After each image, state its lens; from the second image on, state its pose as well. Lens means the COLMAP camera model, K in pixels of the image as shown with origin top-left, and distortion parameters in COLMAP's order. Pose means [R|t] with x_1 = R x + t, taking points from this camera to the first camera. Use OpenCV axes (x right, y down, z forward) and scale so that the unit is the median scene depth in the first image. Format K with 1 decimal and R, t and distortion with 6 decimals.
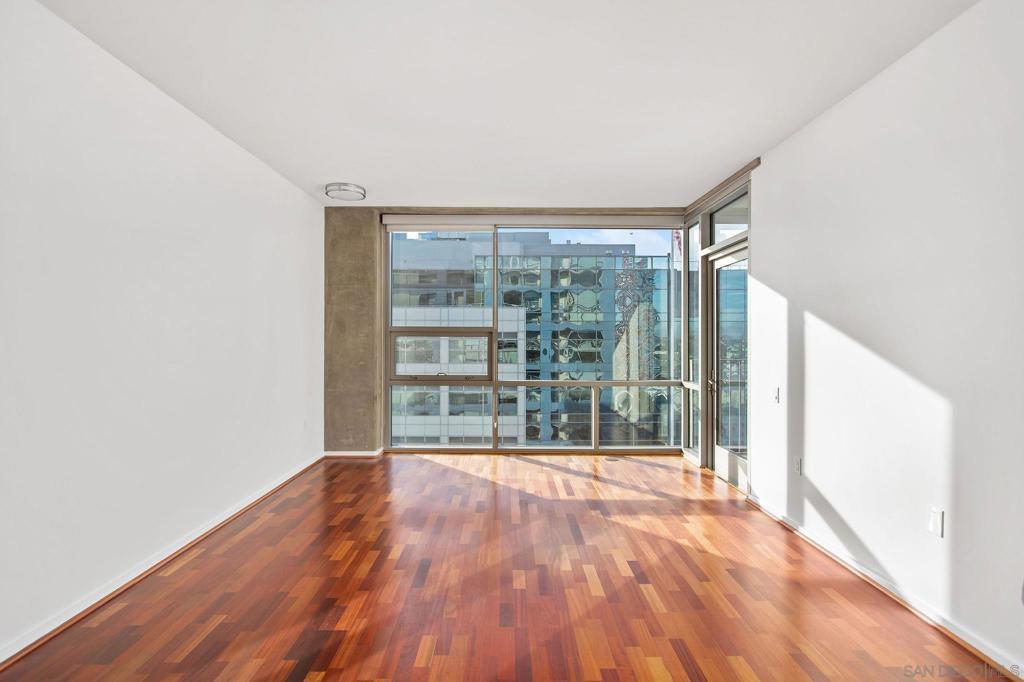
lens RADIAL K [[487.4, 0, 510.4], [0, 487.4, 335.9], [0, 0, 1]] dist [0.000933, -0.000953]
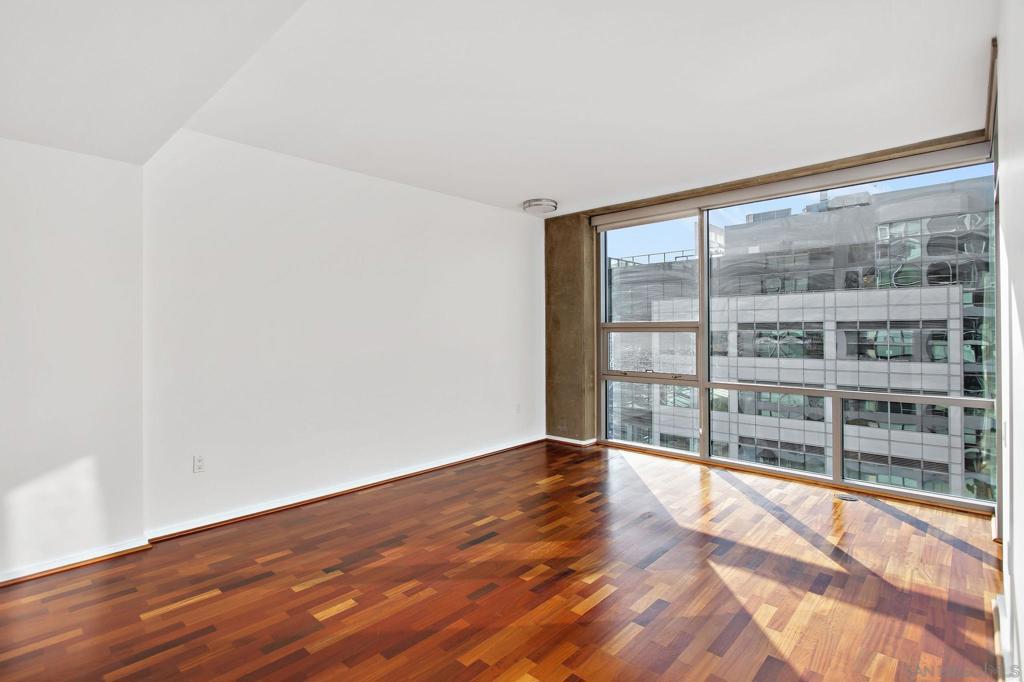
lens RADIAL K [[487.4, 0, 510.4], [0, 487.4, 335.9], [0, 0, 1]] dist [0.000933, -0.000953]
pose [[0.721369, -0.001913, -0.692548, 0.344689], [0.014305, 0.999824, 0.012139, -0.008381], [0.692403, -0.018664, 0.721270, 0.122104]]
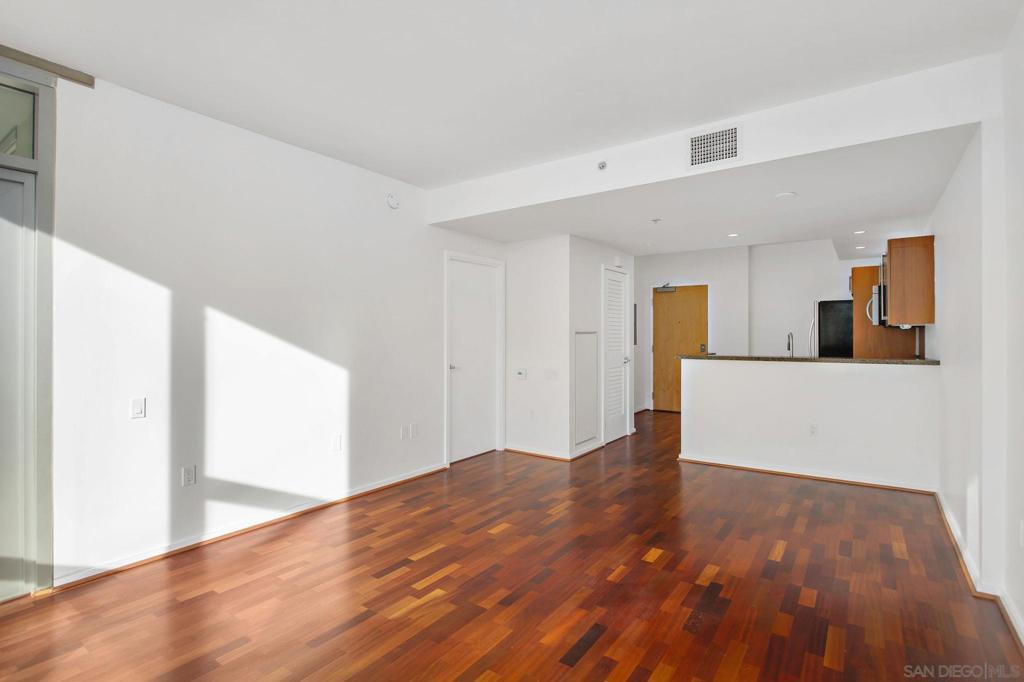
lens RADIAL K [[487.4, 0, 510.4], [0, 487.4, 335.9], [0, 0, 1]] dist [0.000933, -0.000953]
pose [[-0.804349, -0.005066, 0.594136, -0.269339], [-0.009615, 0.999944, -0.004492, 0.002280], [-0.594080, -0.009325, -0.804352, 0.860403]]
